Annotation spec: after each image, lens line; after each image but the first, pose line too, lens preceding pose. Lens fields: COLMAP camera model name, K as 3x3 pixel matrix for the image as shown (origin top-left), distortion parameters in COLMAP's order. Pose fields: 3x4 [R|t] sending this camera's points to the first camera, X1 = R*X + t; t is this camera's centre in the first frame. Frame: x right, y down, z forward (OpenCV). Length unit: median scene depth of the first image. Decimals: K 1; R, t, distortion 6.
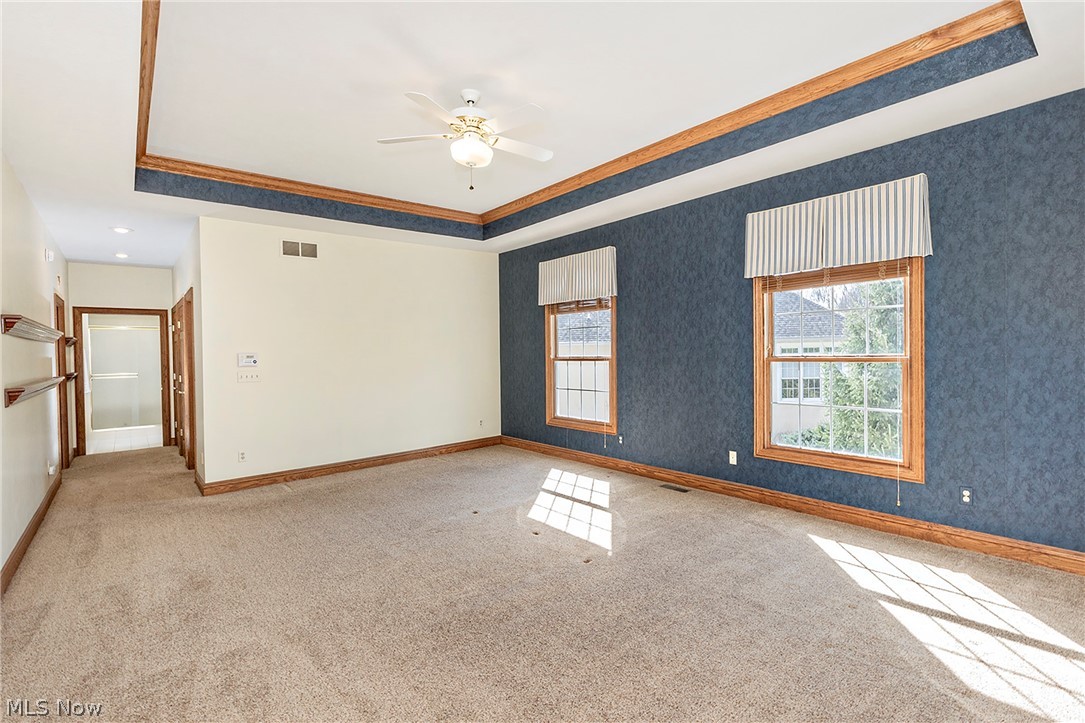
lens RADIAL K [[500.6, 0, 578.6], [0, 500.6, 357.5], [0, 0, 1]] dist [0.018318, 0.000239]
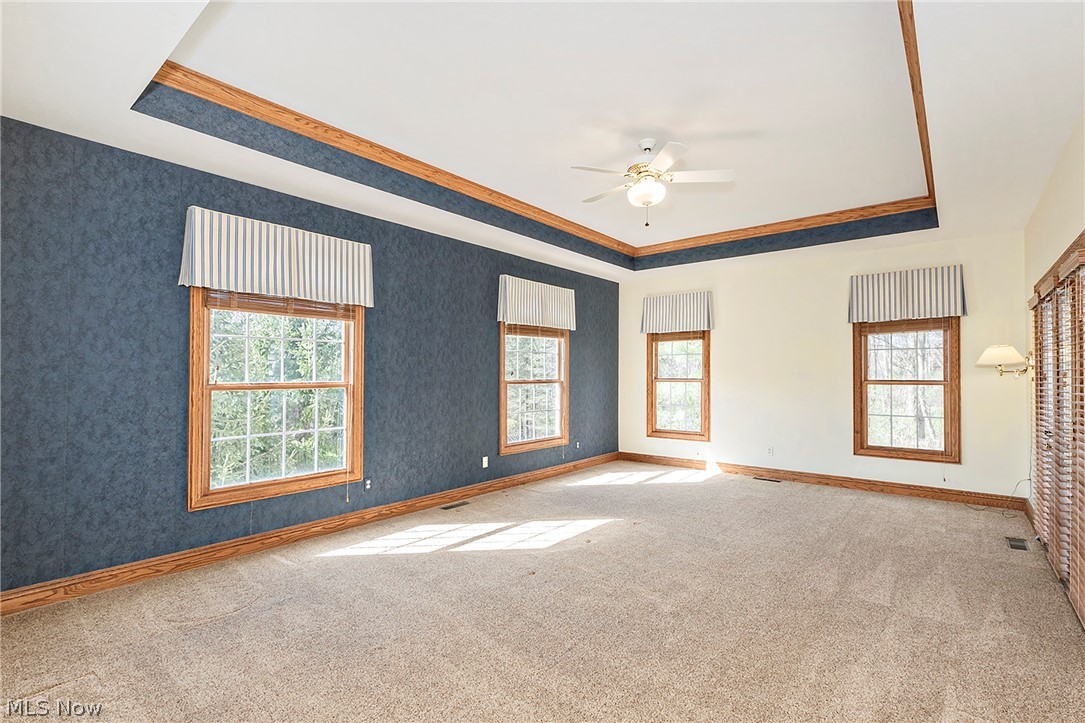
lens RADIAL K [[500.6, 0, 533.5], [0, 500.6, 377.9], [0, 0, 1]] dist [0.018318, 0.000239]
pose [[-0.126979, 0.010607, 0.991849, -0.842250], [0.016398, 0.999829, -0.008593, 0.003153], [-0.991770, 0.015173, -0.127131, 0.923420]]
